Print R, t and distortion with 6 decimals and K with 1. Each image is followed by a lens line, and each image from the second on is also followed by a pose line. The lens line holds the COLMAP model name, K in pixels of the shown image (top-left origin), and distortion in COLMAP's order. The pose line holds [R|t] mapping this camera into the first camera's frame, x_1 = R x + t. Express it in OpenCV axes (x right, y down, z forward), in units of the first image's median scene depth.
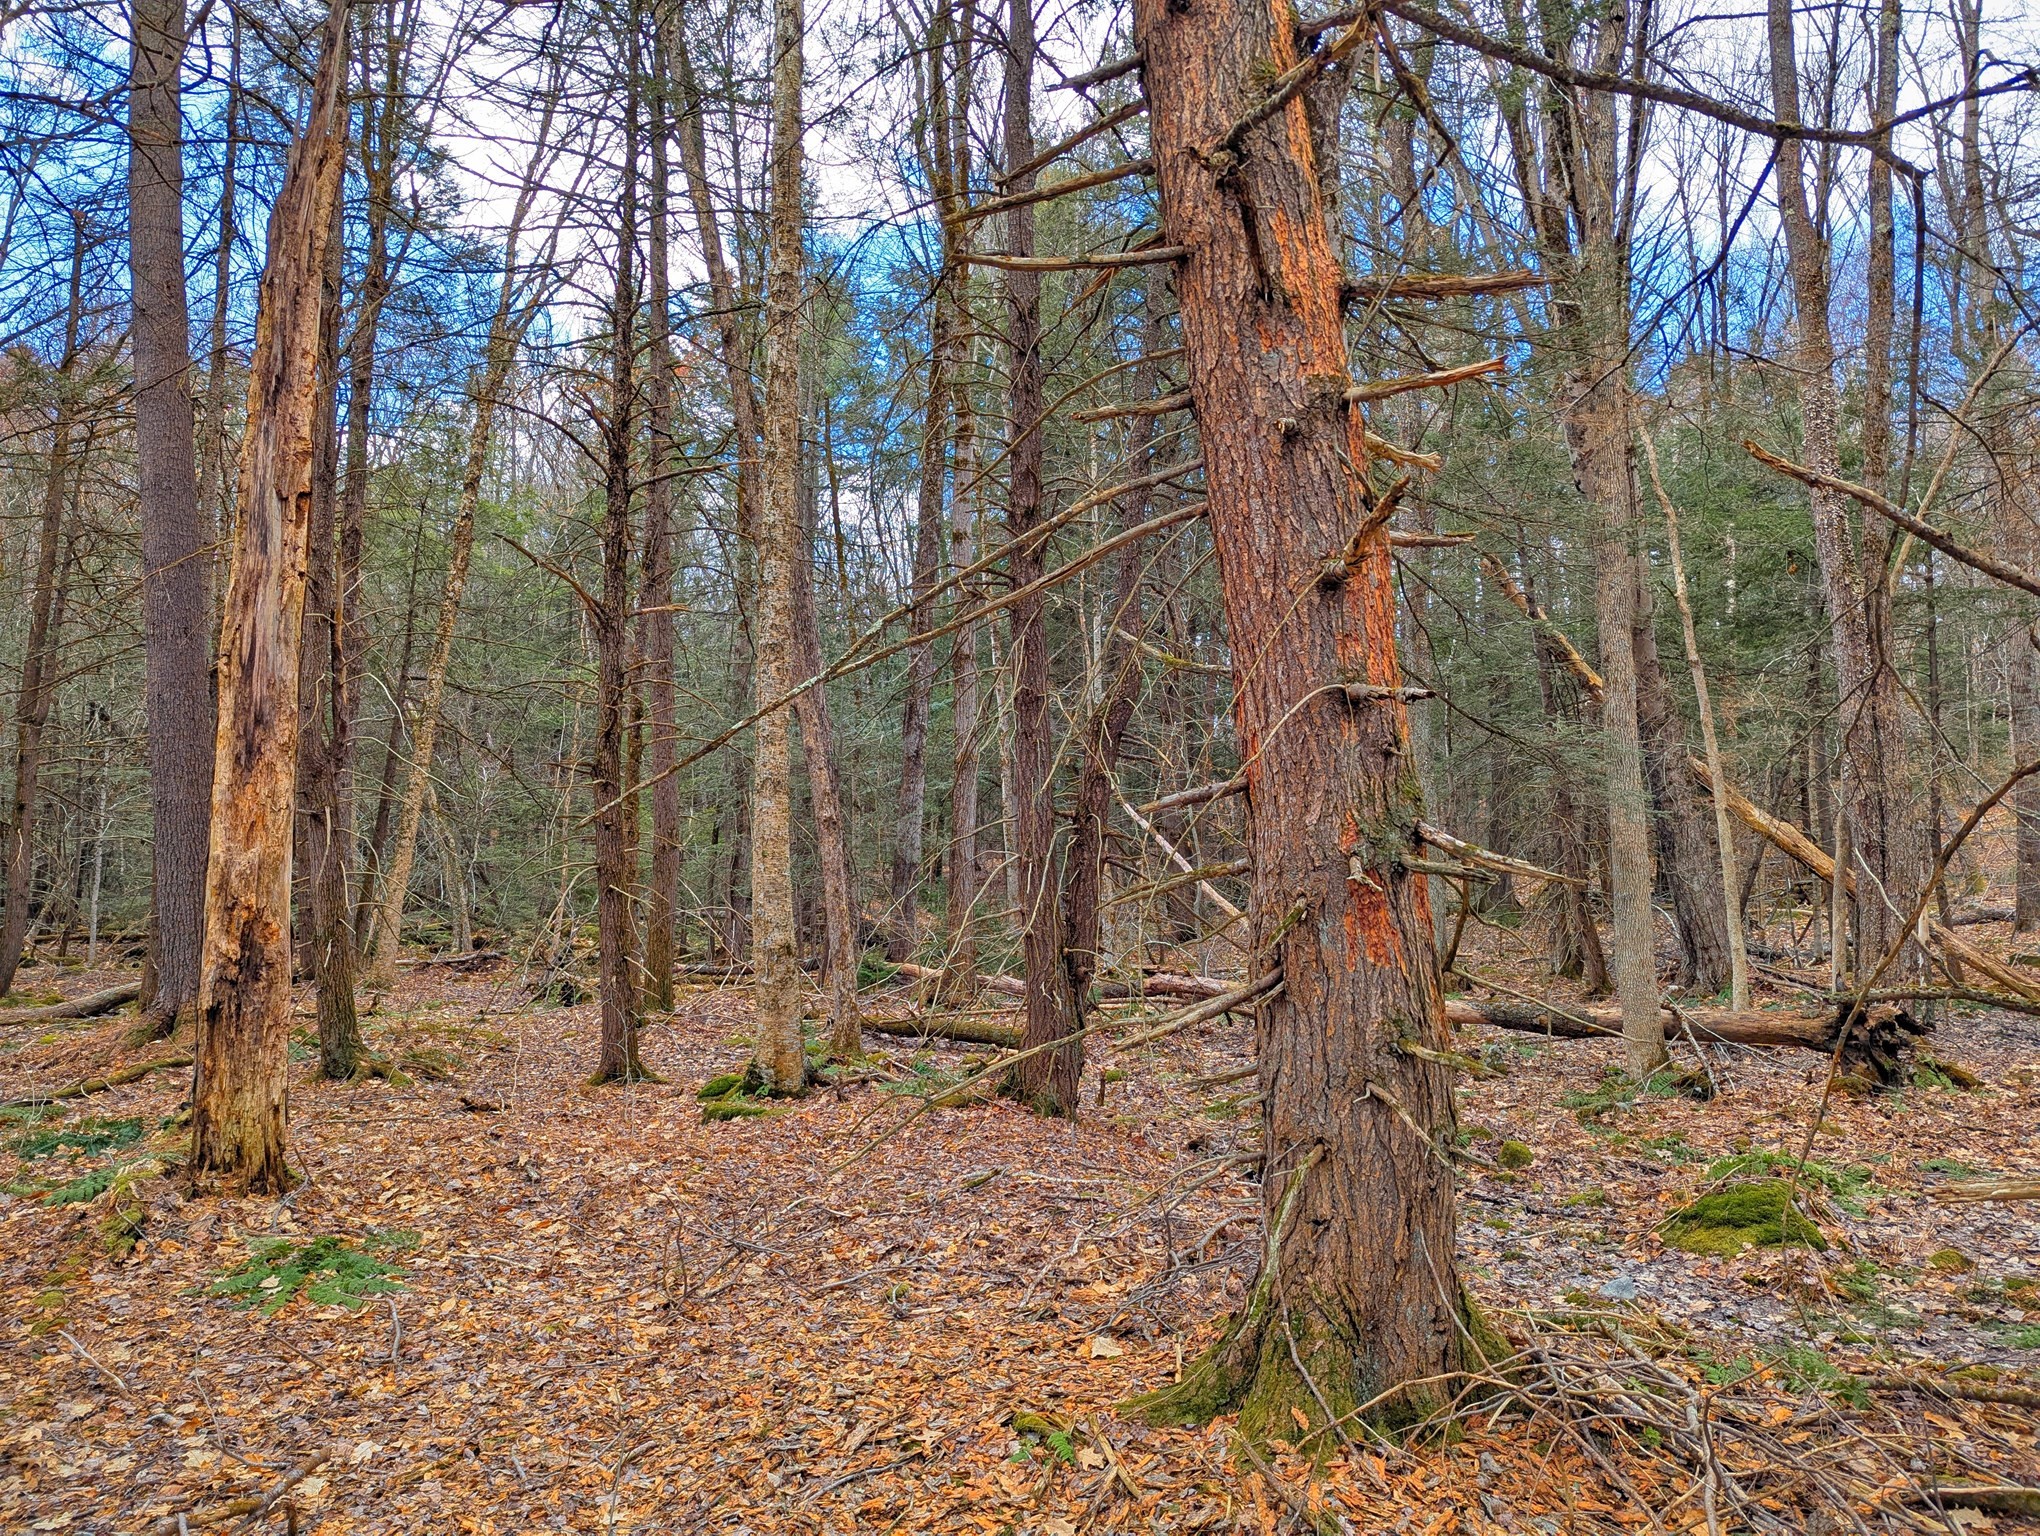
lens RADIAL K [[1426.3, 0, 1022.3], [0, 1426.3, 753.5], [0, 0, 1]] dist [0.034750, -0.022441]
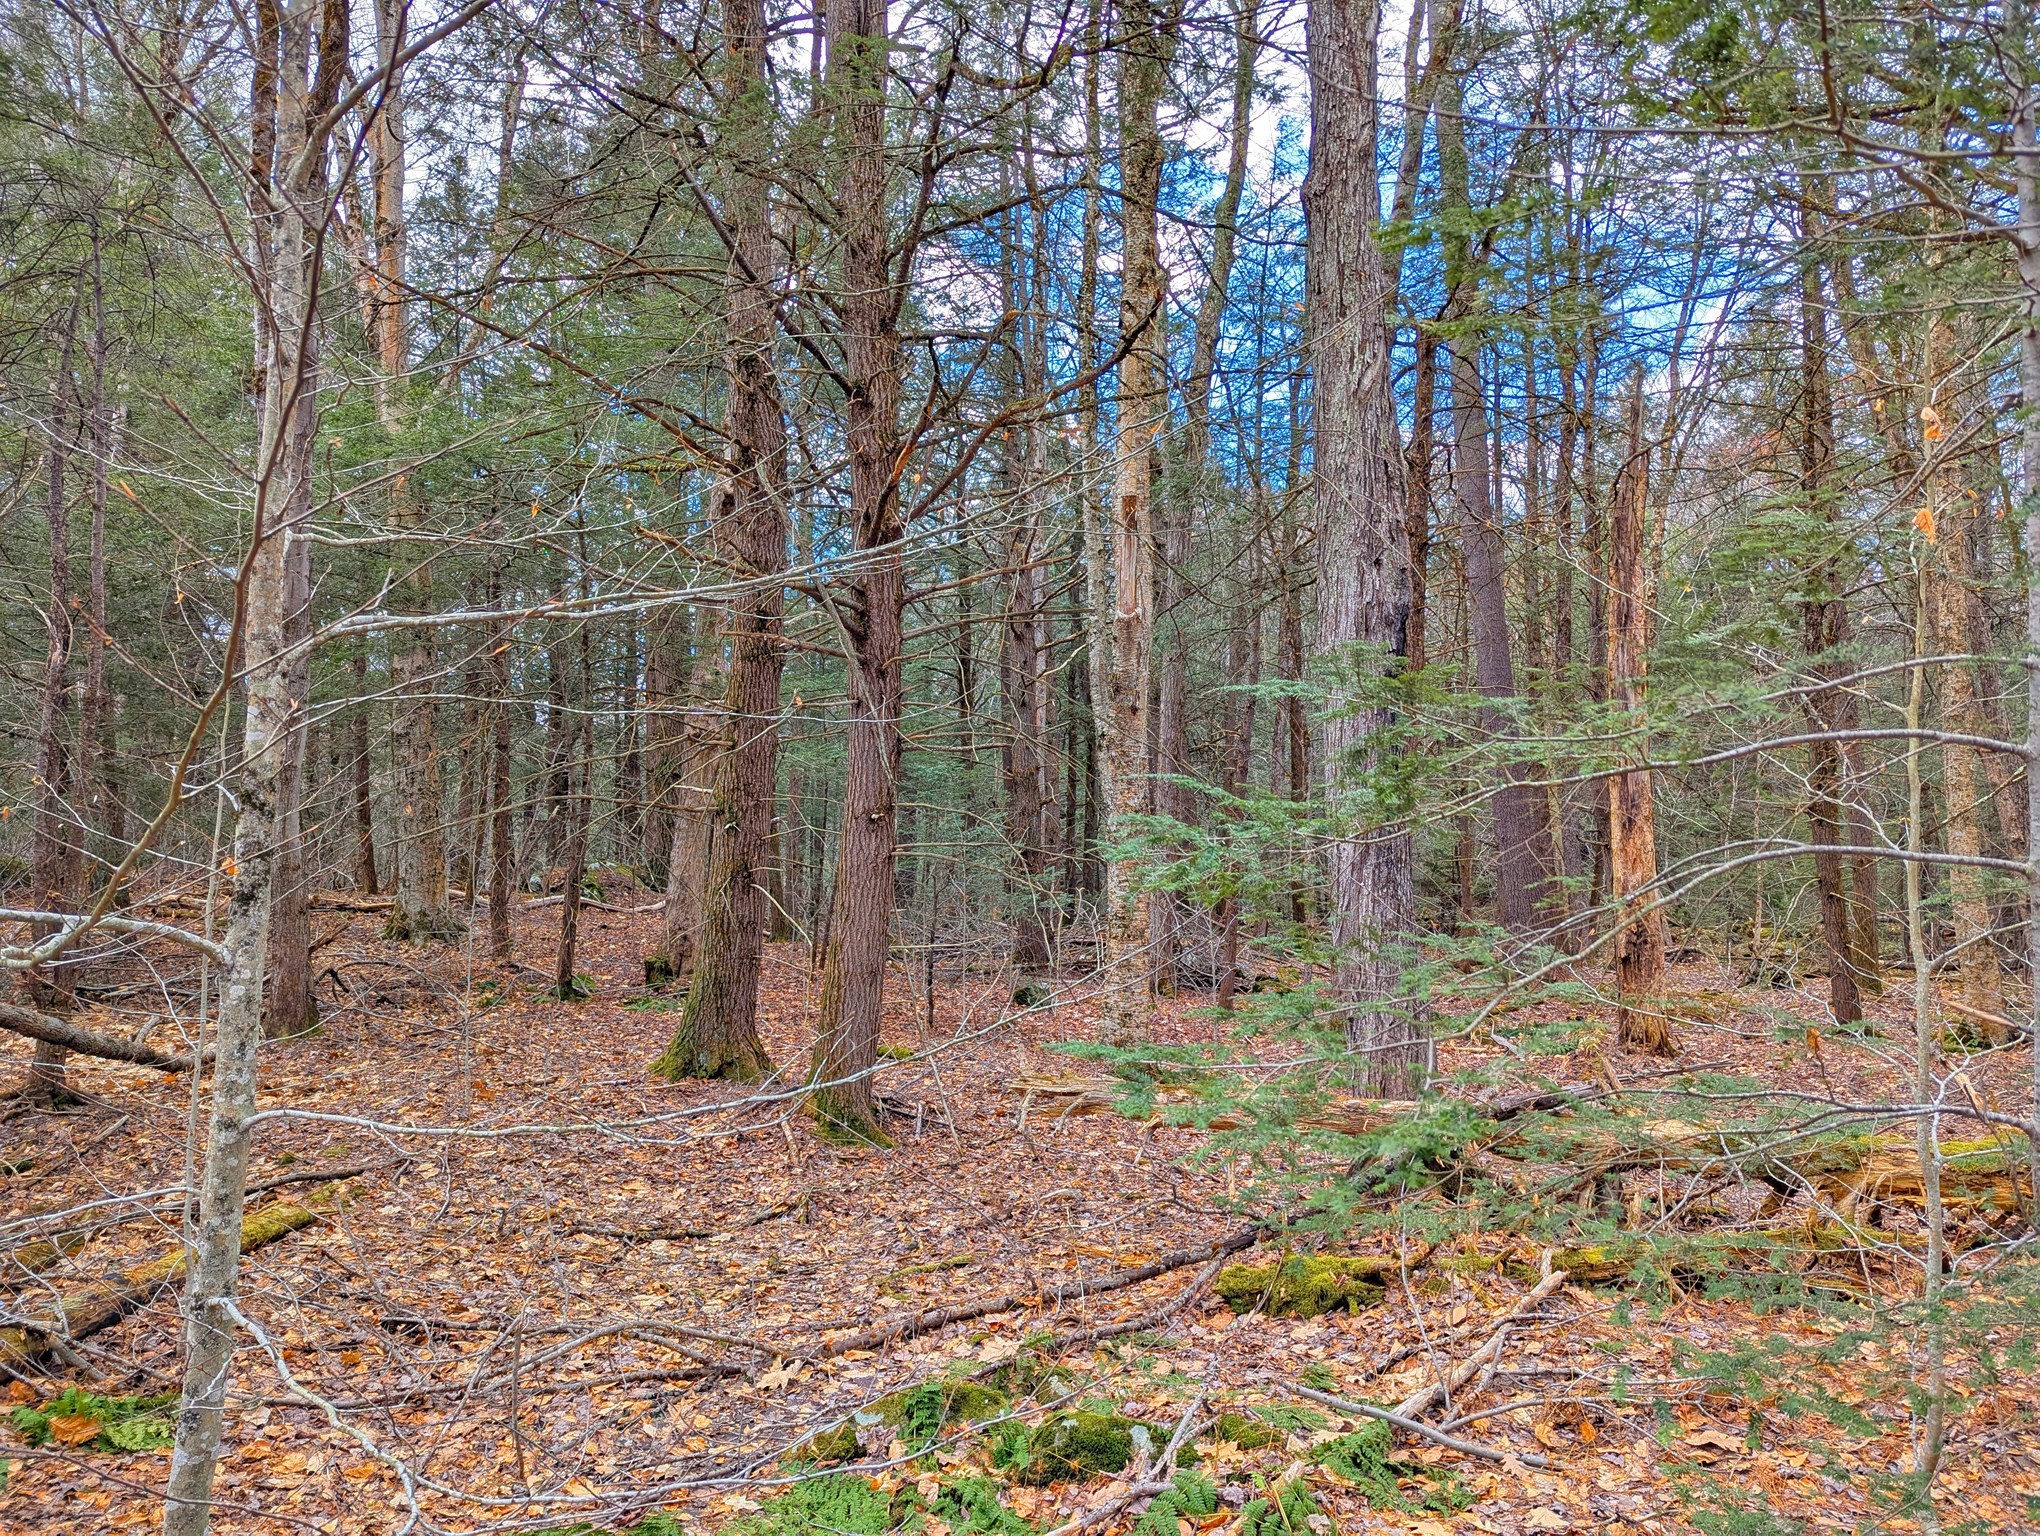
lens RADIAL K [[1426.3, 0, 1019.0], [0, 1426.3, 766.2], [0, 0, 1]] dist [0.034750, -0.022441]
pose [[0.730362, -0.062237, -0.680219, 0.154511], [0.064298, 0.997683, -0.022246, -0.082628], [0.680027, -0.027489, 0.732672, -0.901959]]
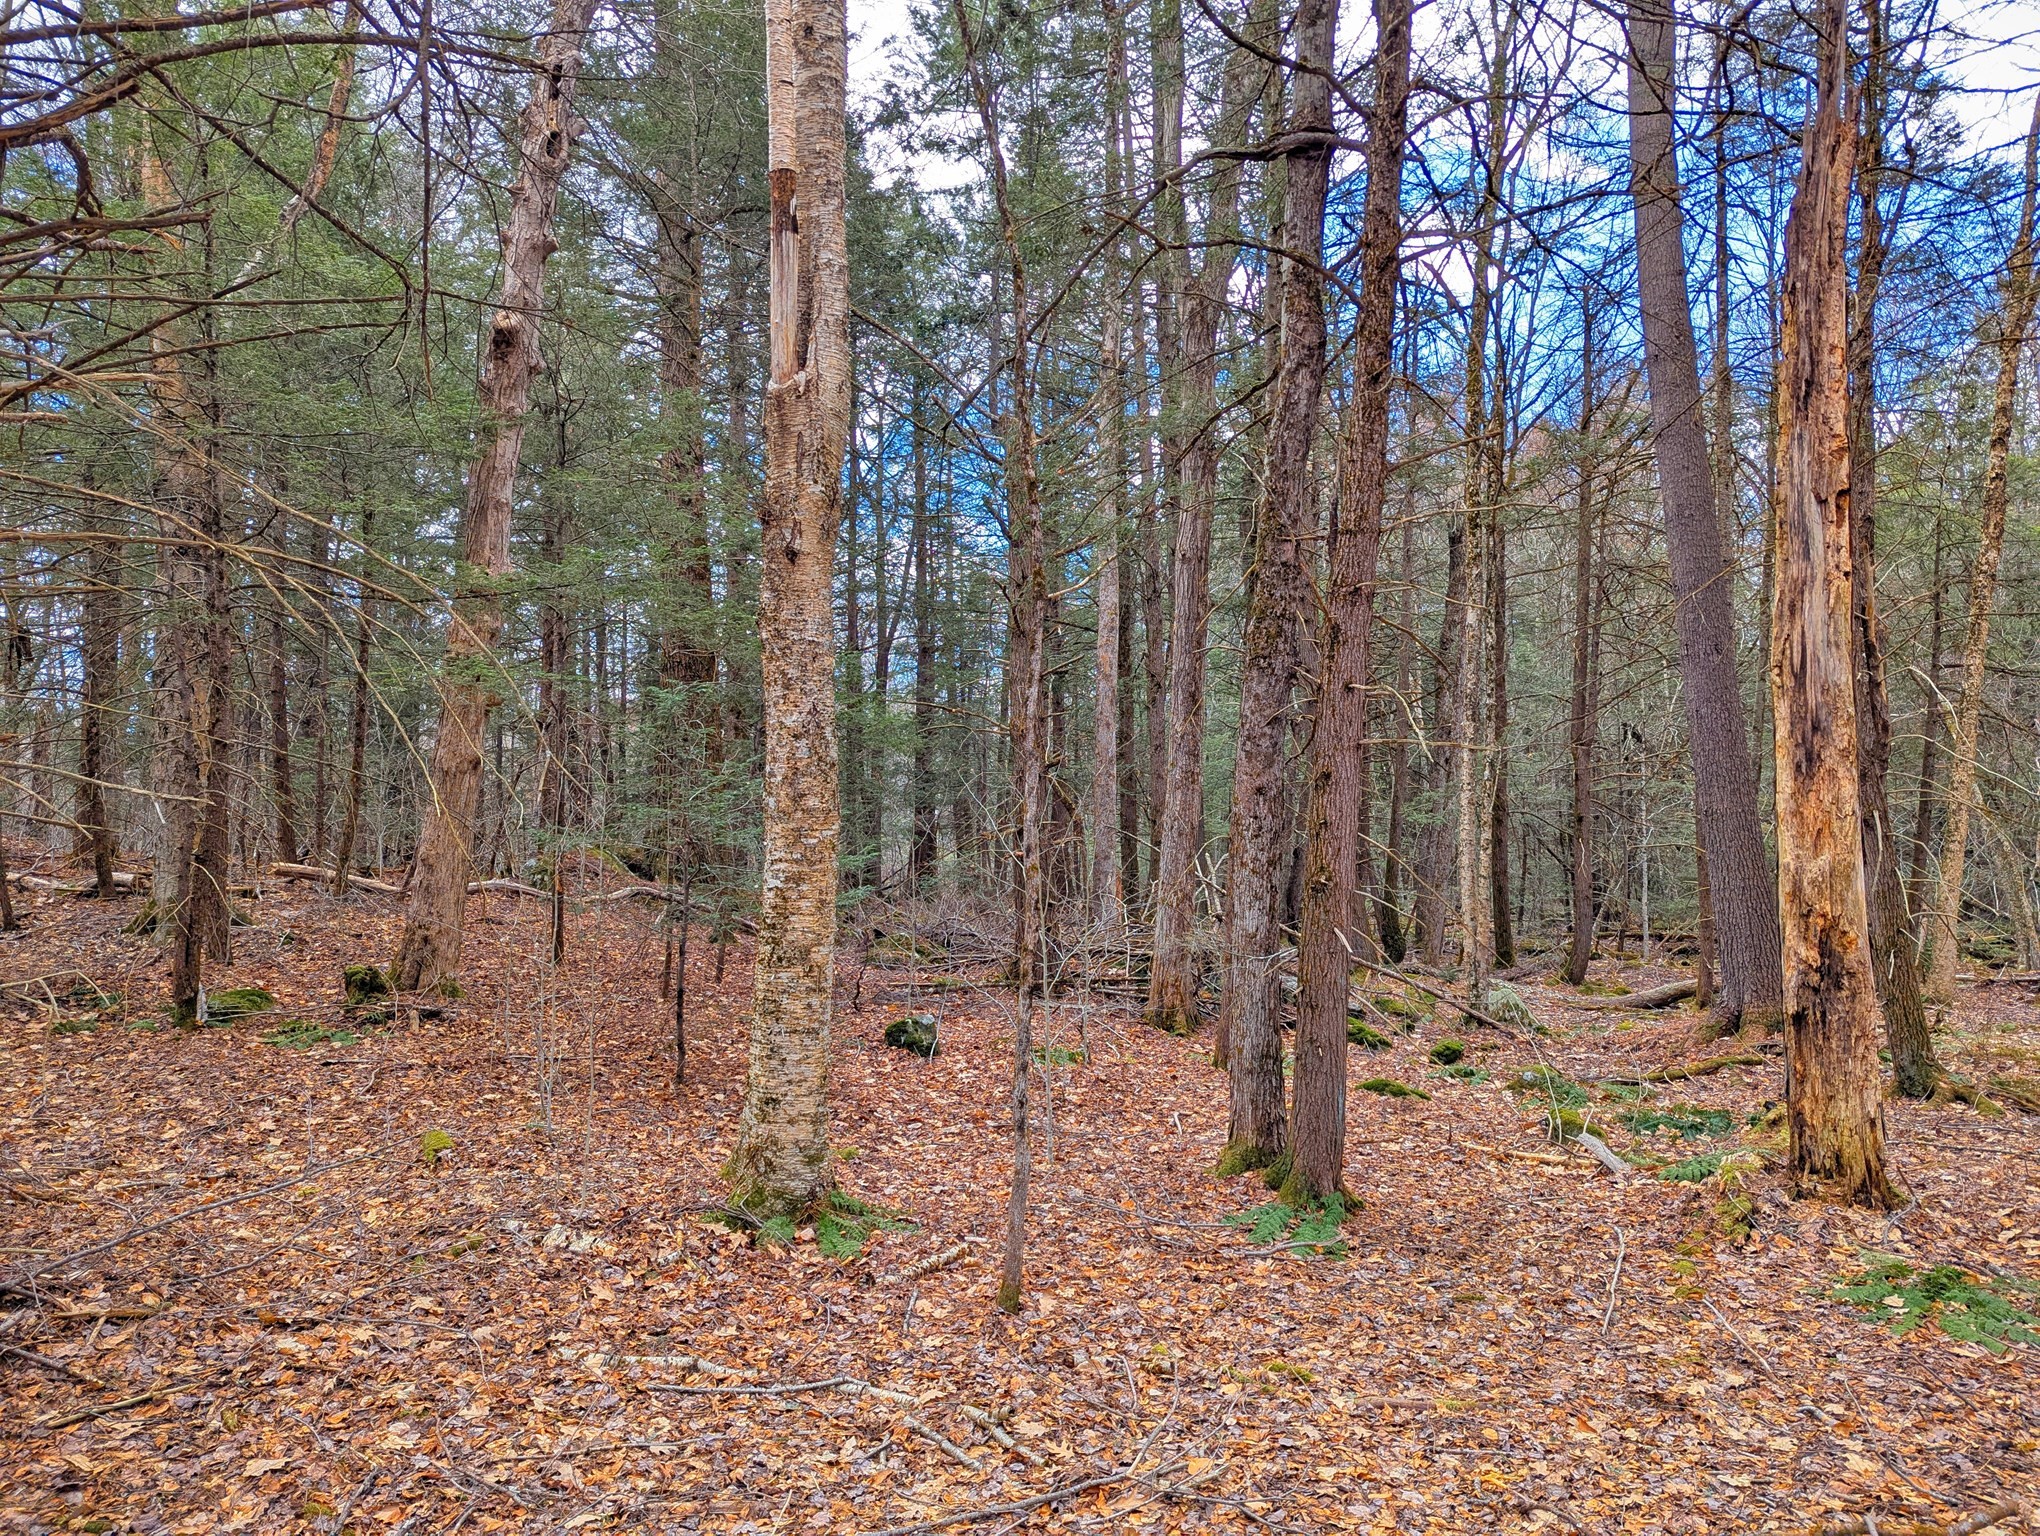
lens RADIAL K [[1426.3, 0, 1019.6], [0, 1426.3, 765.3], [0, 0, 1]] dist [0.034750, -0.022441]
pose [[0.578372, -0.061467, -0.813455, -0.041415], [0.066801, 0.997377, -0.027868, -0.005995], [0.813034, -0.038222, 0.580961, -0.029279]]
